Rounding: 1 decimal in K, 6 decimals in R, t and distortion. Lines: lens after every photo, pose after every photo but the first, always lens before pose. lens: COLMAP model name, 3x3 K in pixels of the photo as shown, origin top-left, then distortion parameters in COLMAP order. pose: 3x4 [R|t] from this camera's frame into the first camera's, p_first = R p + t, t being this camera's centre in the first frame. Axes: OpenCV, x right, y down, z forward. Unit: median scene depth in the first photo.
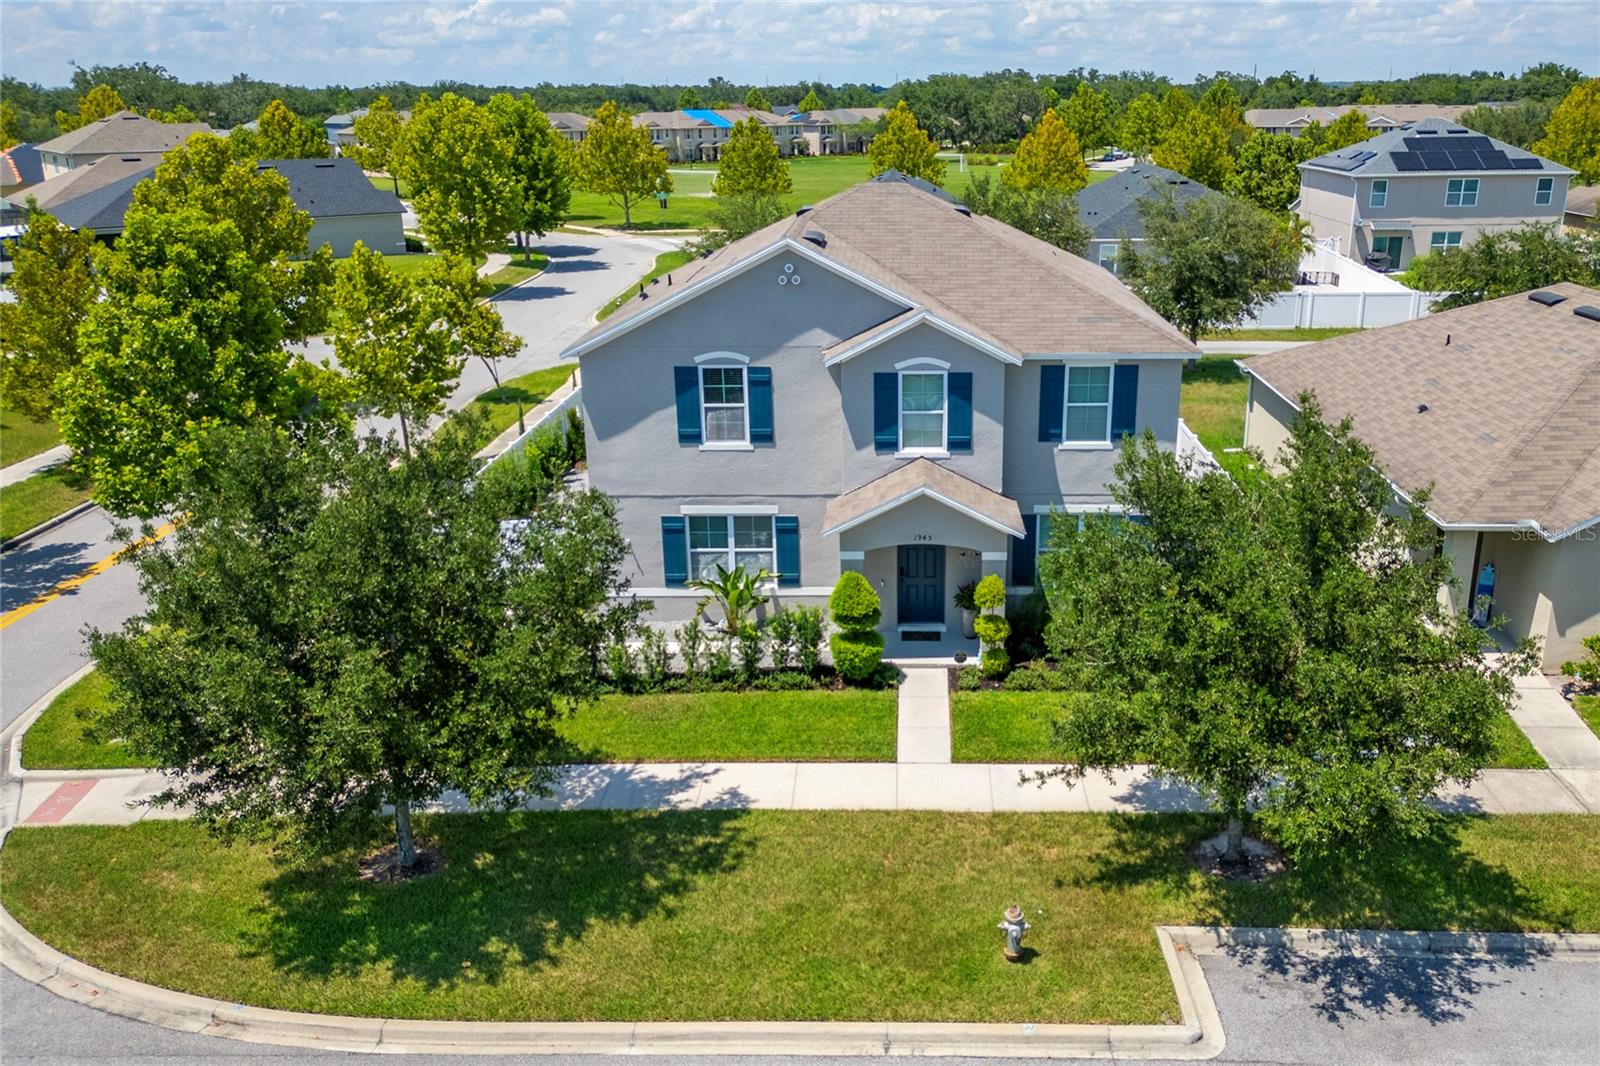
lens RADIAL K [[1309.3, 0, 895.8], [0, 1309.3, 521.6], [0, 0, 1]] dist [0.063207, -0.052099]
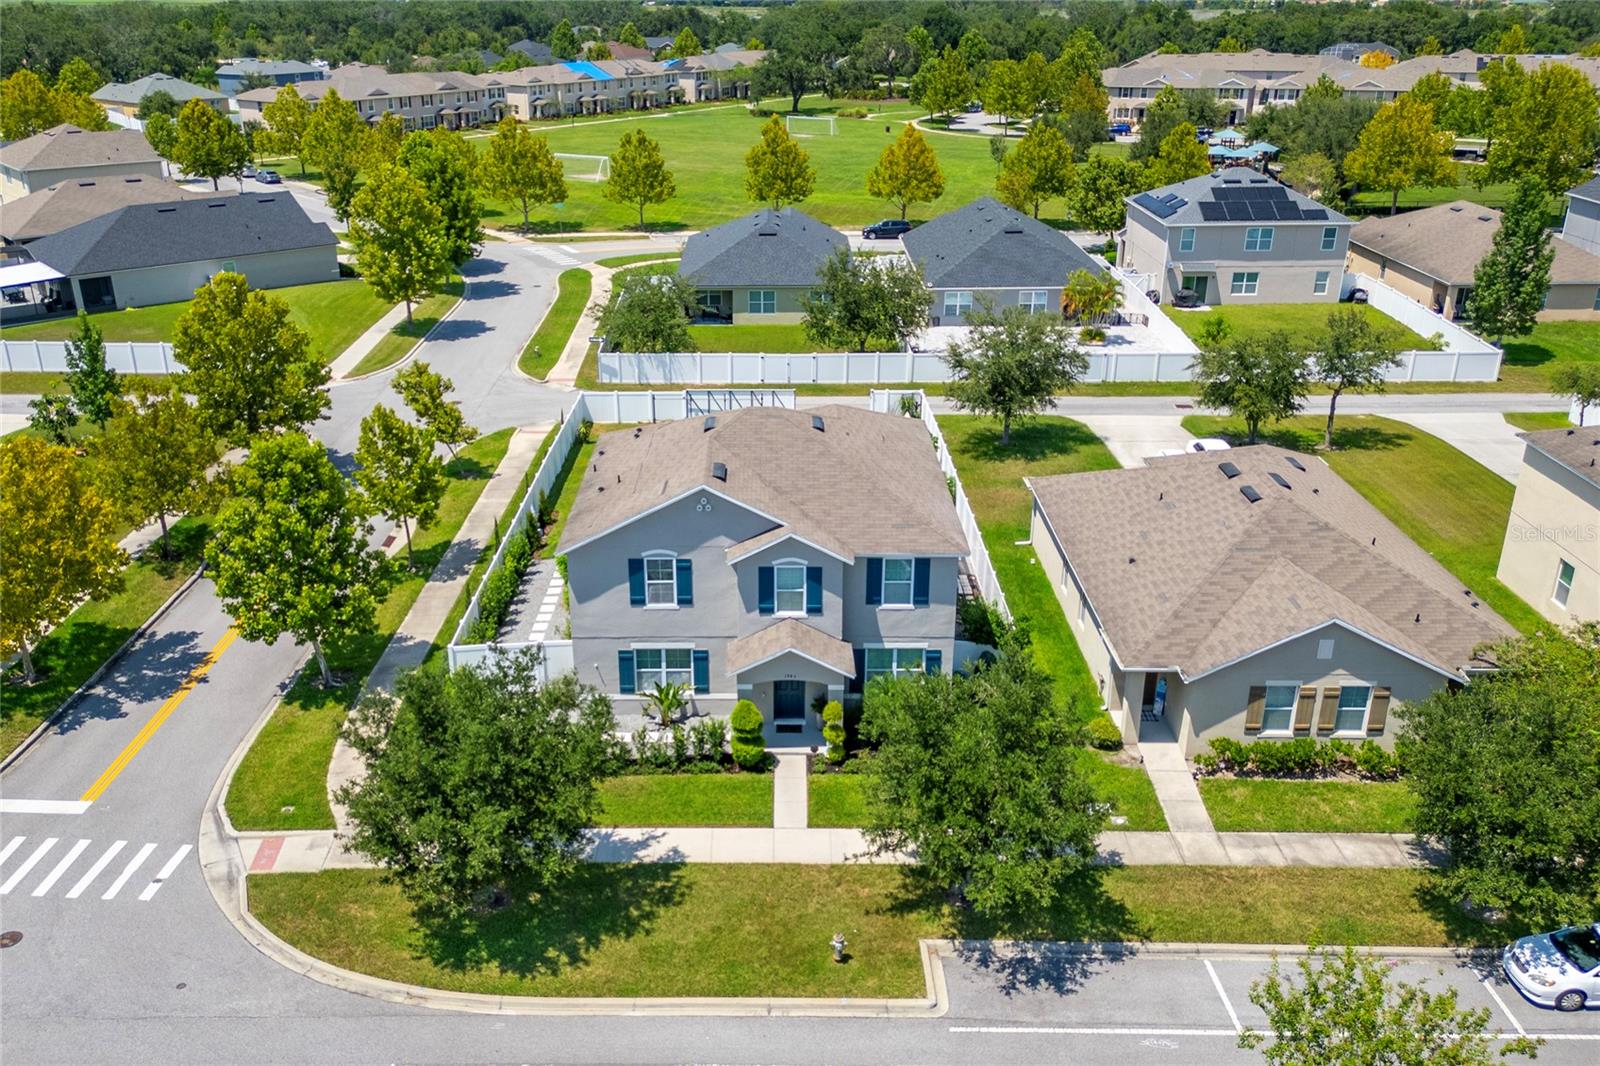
lens RADIAL K [[1309.3, 0, 776.4], [0, 1309.3, 515.7], [0, 0, 1]] dist [0.063207, -0.052099]
pose [[0.999984, -0.000494, 0.005627, -0.004463], [0.000094, 0.997489, 0.070815, -0.278090], [-0.005648, -0.070813, 0.997474, -0.523400]]
